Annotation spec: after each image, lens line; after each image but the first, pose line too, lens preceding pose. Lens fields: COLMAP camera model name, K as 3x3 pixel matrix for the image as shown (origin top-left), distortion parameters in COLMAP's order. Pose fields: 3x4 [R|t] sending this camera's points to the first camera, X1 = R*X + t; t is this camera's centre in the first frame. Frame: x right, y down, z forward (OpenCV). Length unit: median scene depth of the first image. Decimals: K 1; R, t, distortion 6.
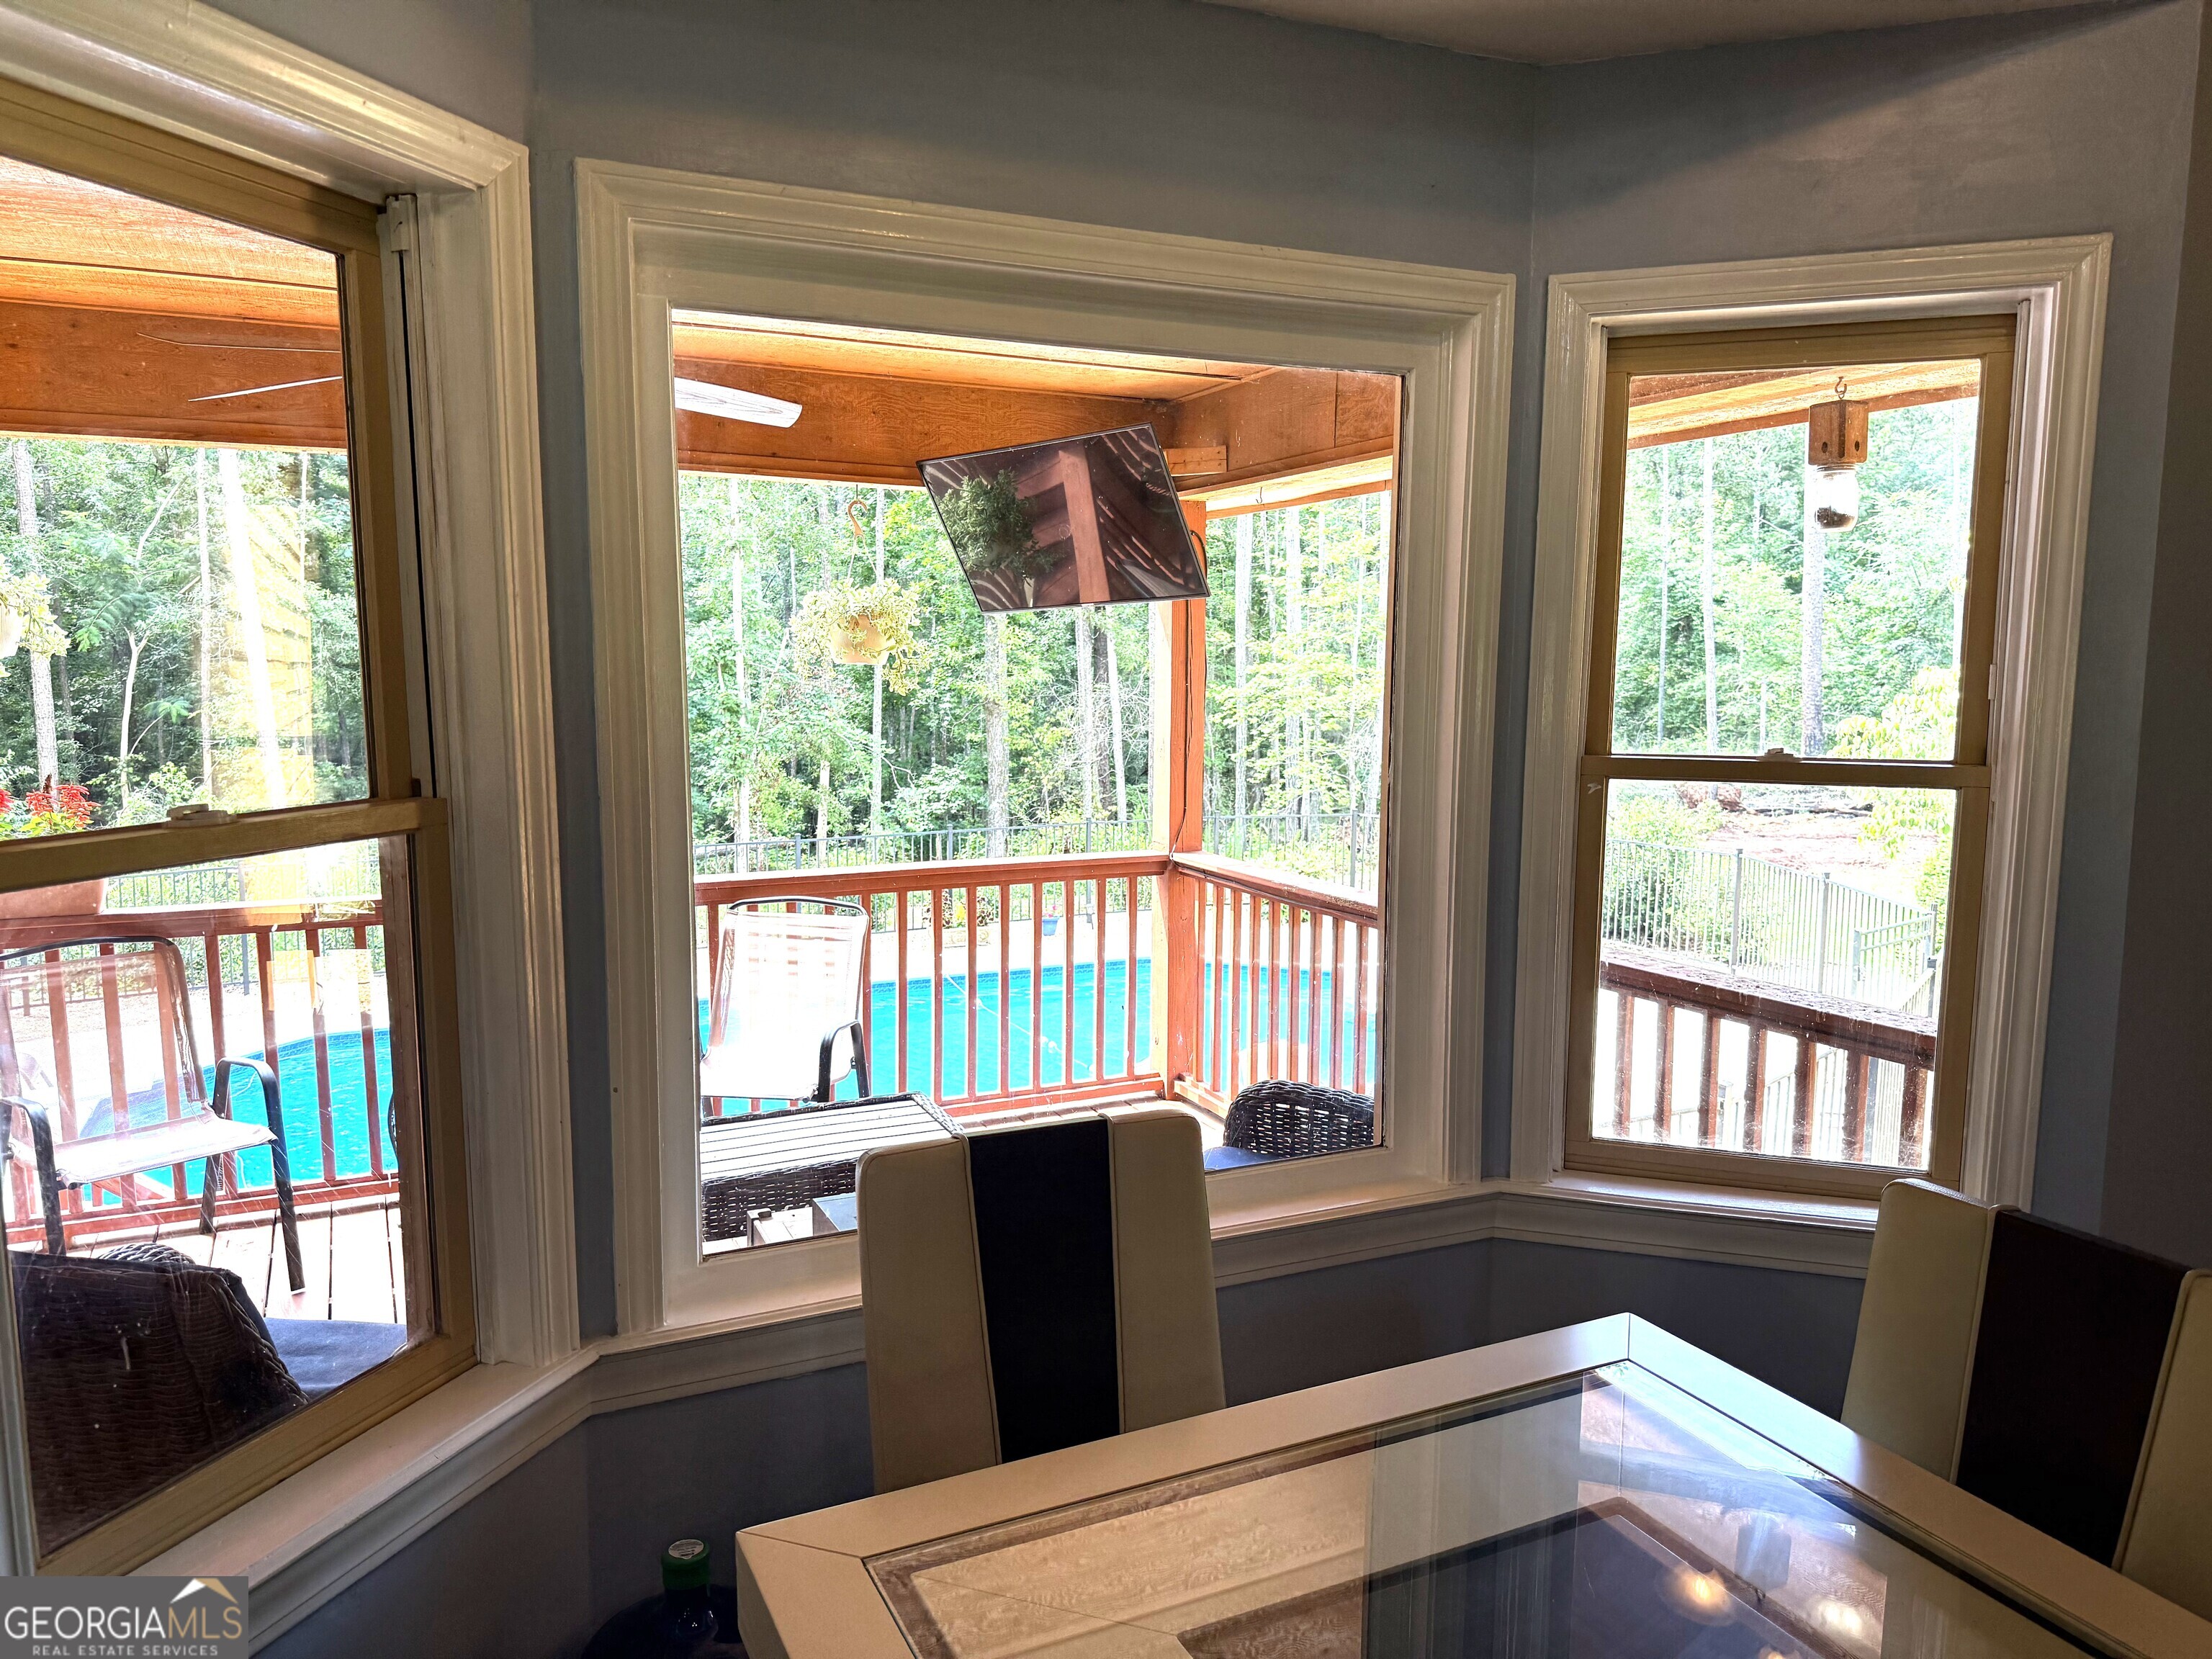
lens RADIAL K [[1531.3, 0, 1067.3], [0, 1531.3, 839.4], [0, 0, 1]] dist [-0.001755, -0.000881]
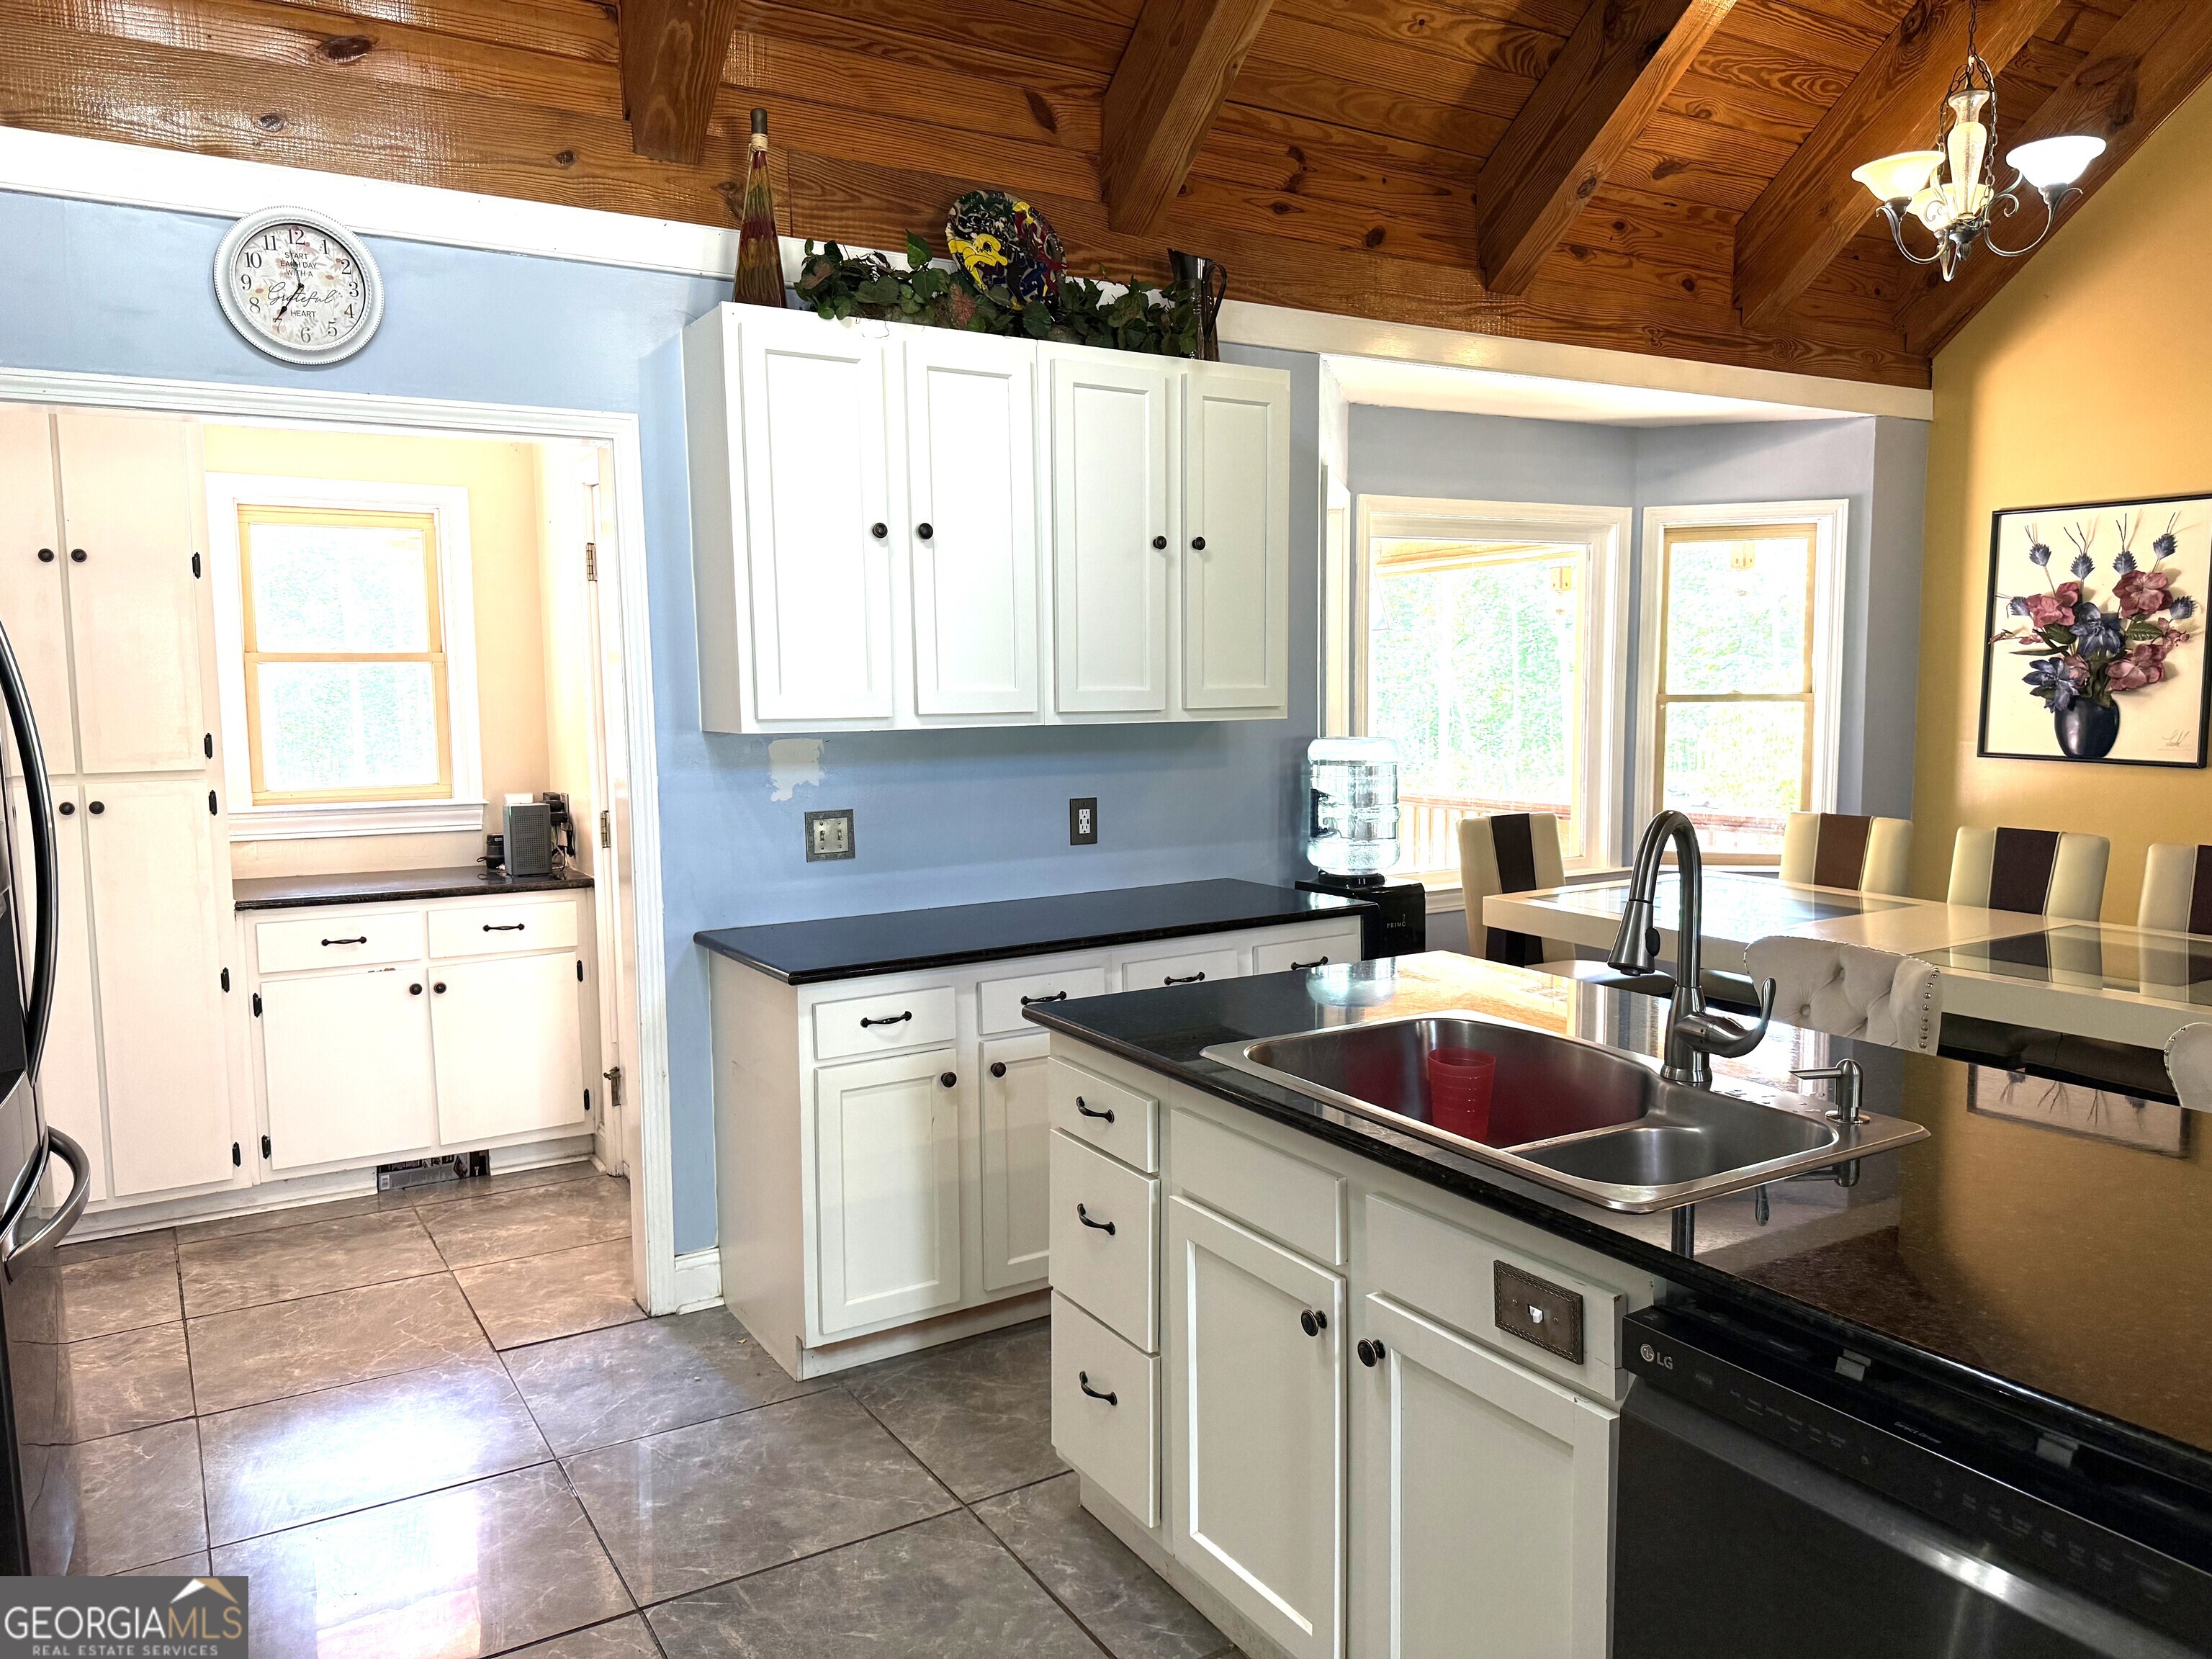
lens RADIAL K [[1557.3, 0, 1051.1], [0, 1557.3, 830.7], [0, 0, 1]] dist [0.034413, -0.034522]
pose [[0.995424, -0.025769, 0.092019, -0.576285], [0.028281, 0.999259, -0.026099, 0.134829], [-0.091278, 0.028582, 0.995415, -0.937433]]
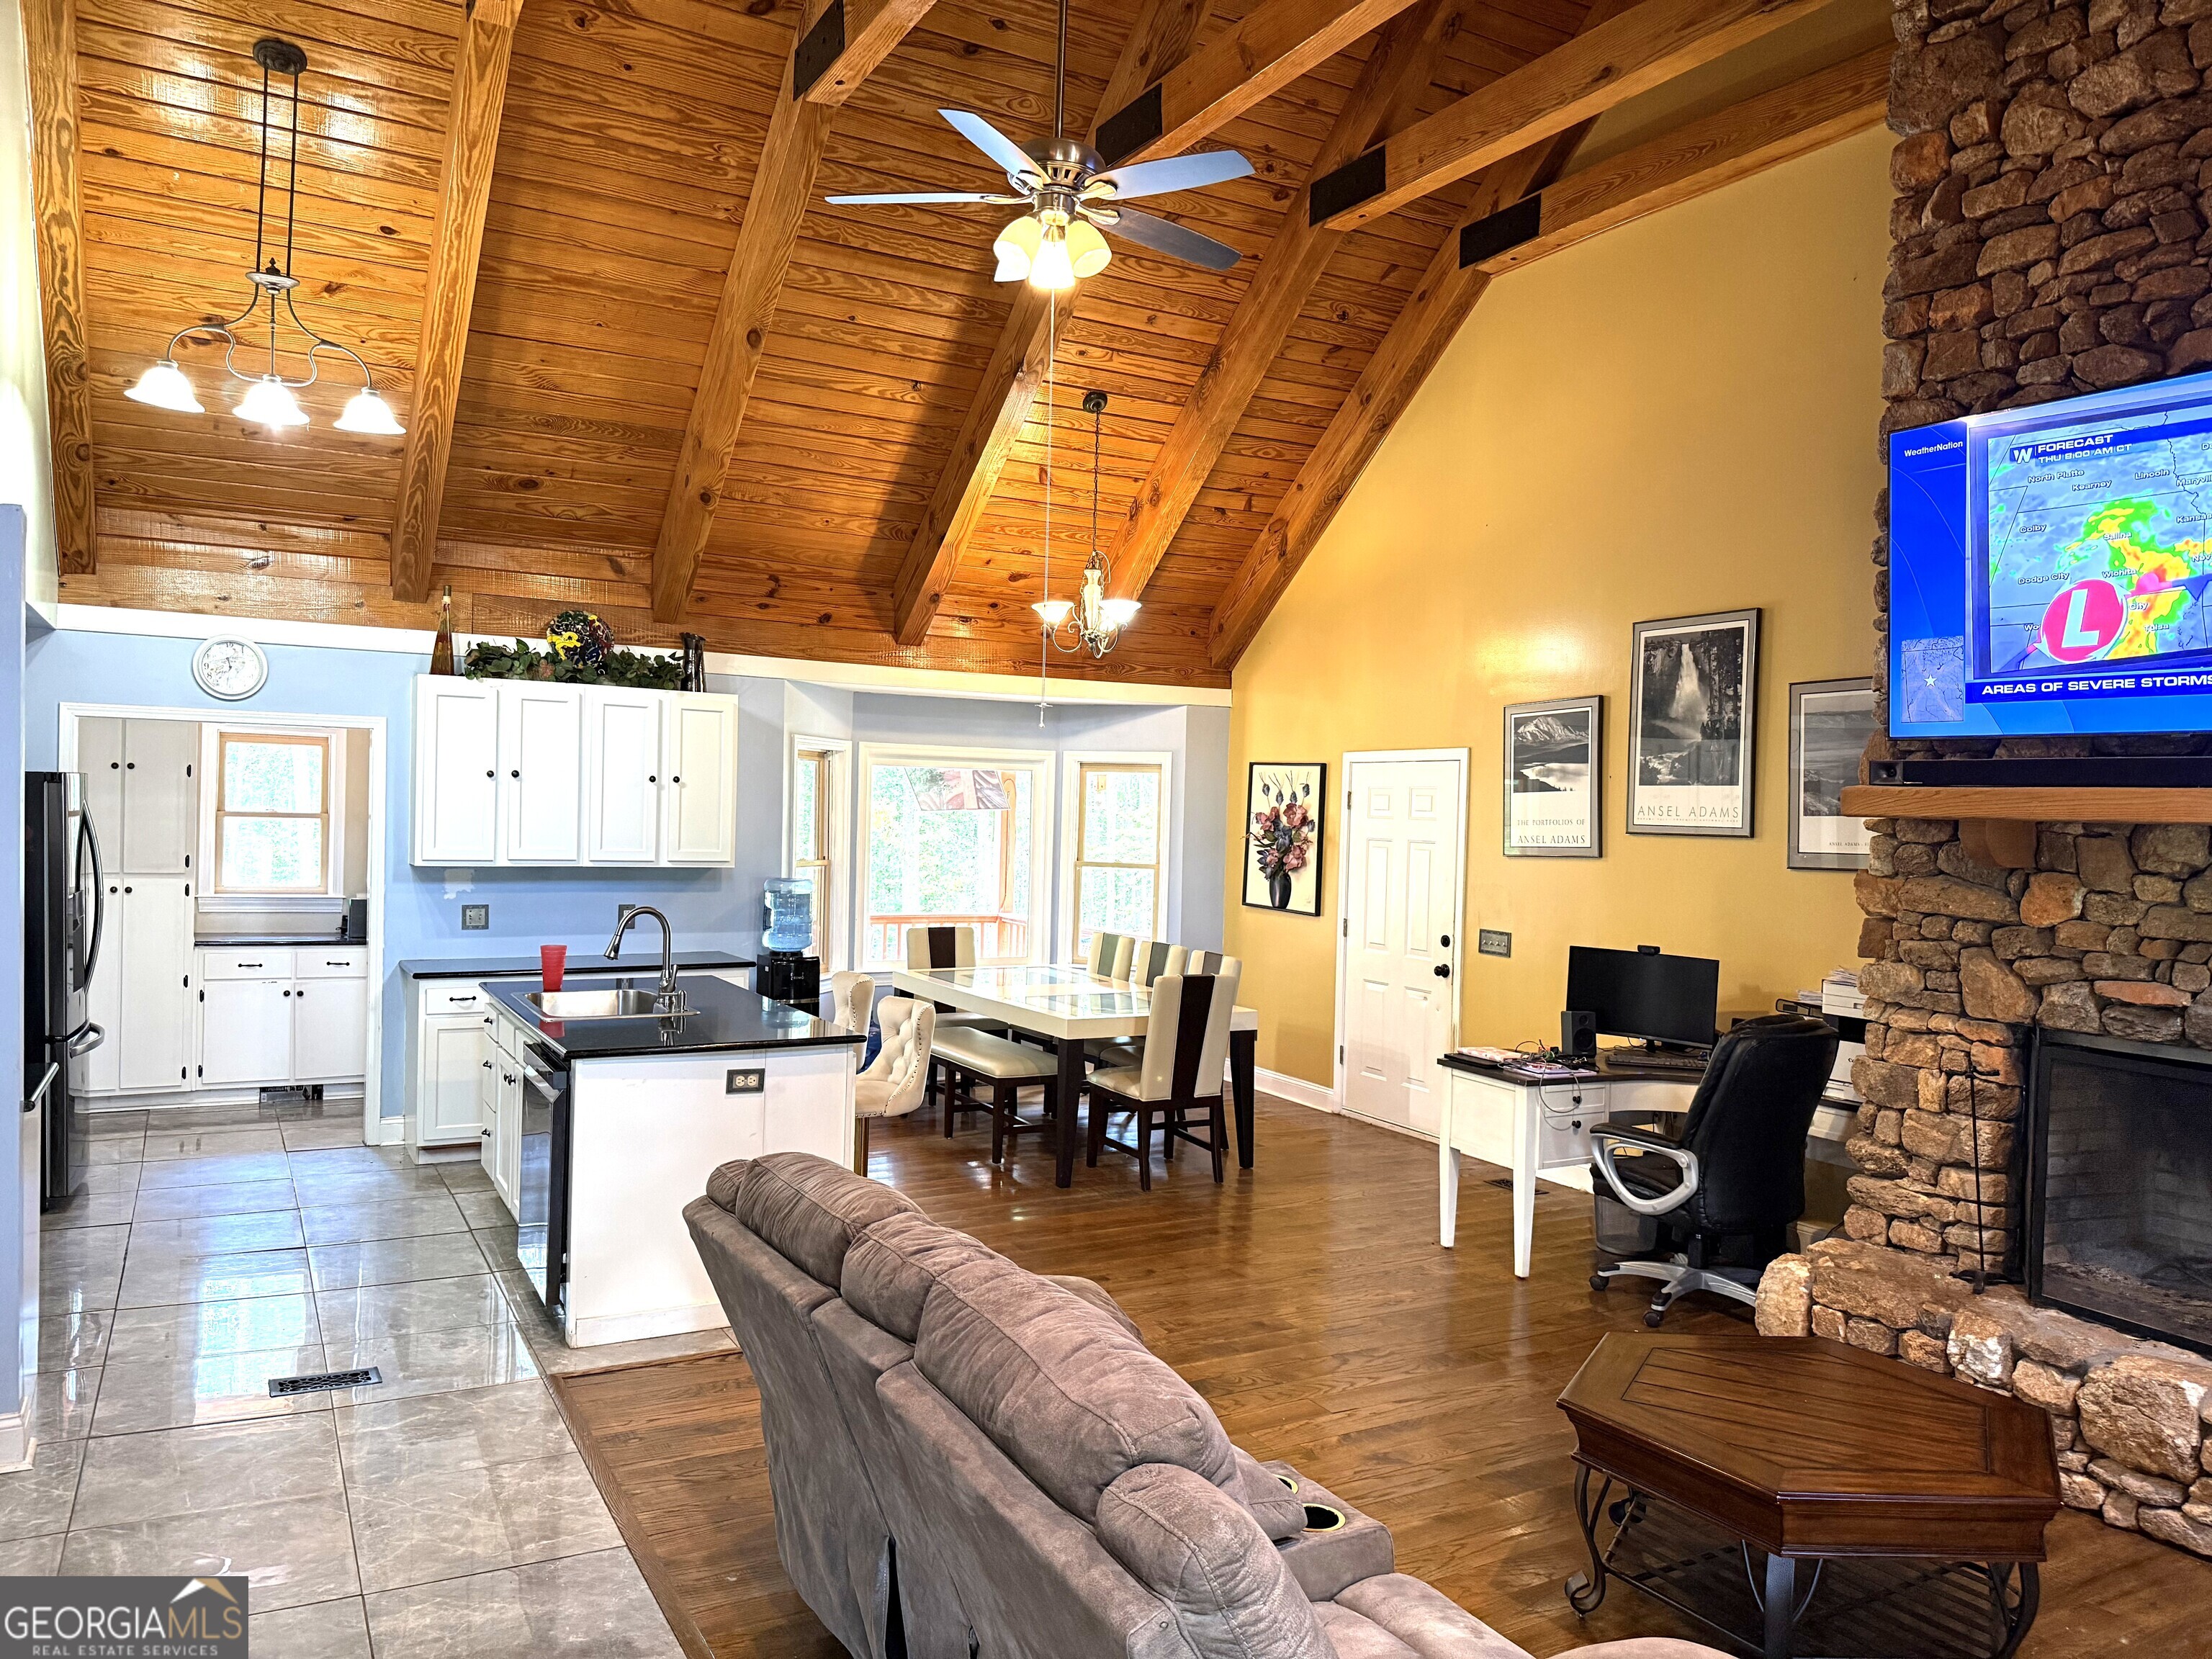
lens RADIAL K [[1559.4, 0, 1106.0], [0, 1559.4, 829.5], [0, 0, 1]] dist [0.028095, -0.039580]
pose [[0.997255, 0.020093, 0.071265, 0.071728], [-0.011970, 0.993565, -0.112627, 0.217816], [-0.073070, 0.111465, 0.991078, -2.075107]]
